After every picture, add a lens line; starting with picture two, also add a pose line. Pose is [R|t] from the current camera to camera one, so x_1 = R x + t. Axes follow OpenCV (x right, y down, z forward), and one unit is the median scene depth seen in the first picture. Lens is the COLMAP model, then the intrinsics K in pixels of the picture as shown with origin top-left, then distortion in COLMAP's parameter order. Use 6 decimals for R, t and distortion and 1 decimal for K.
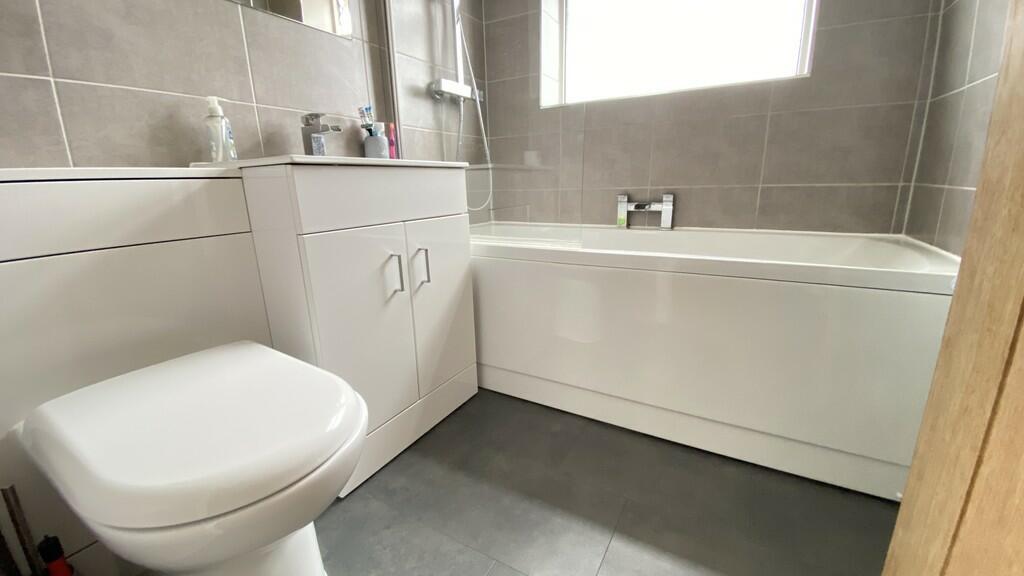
lens RADIAL K [[409.1, 0, 507.3], [0, 409.1, 289.8], [0, 0, 1]] dist [0.022945, -0.023445]
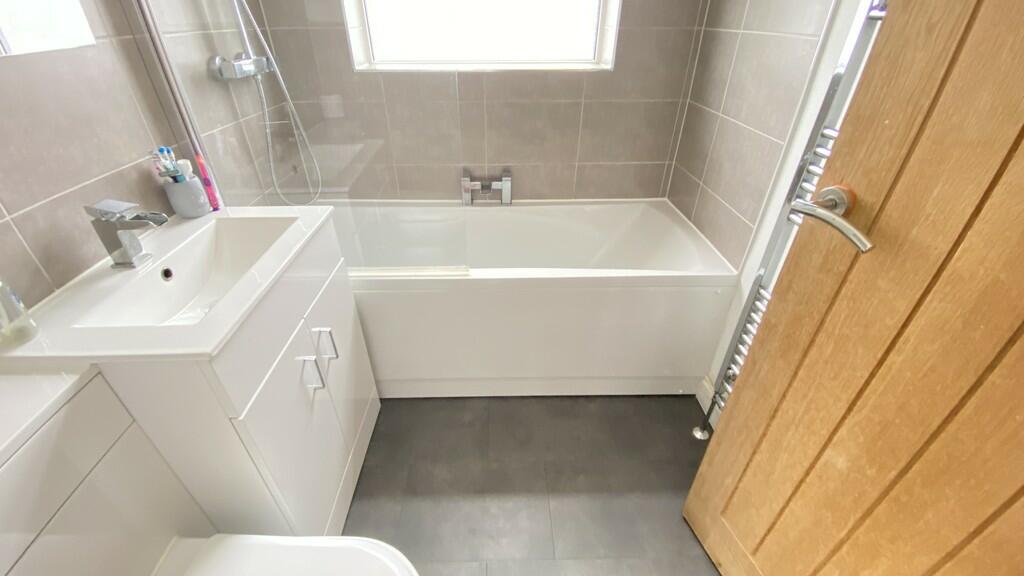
lens RADIAL K [[409.1, 0, 507.3], [0, 409.1, 289.8], [0, 0, 1]] dist [0.022945, -0.023445]
pose [[0.859319, -0.263510, 0.438330, -0.185902], [0.108940, 0.931691, 0.346531, -0.370954], [-0.499703, -0.250029, 0.829327, 0.030268]]
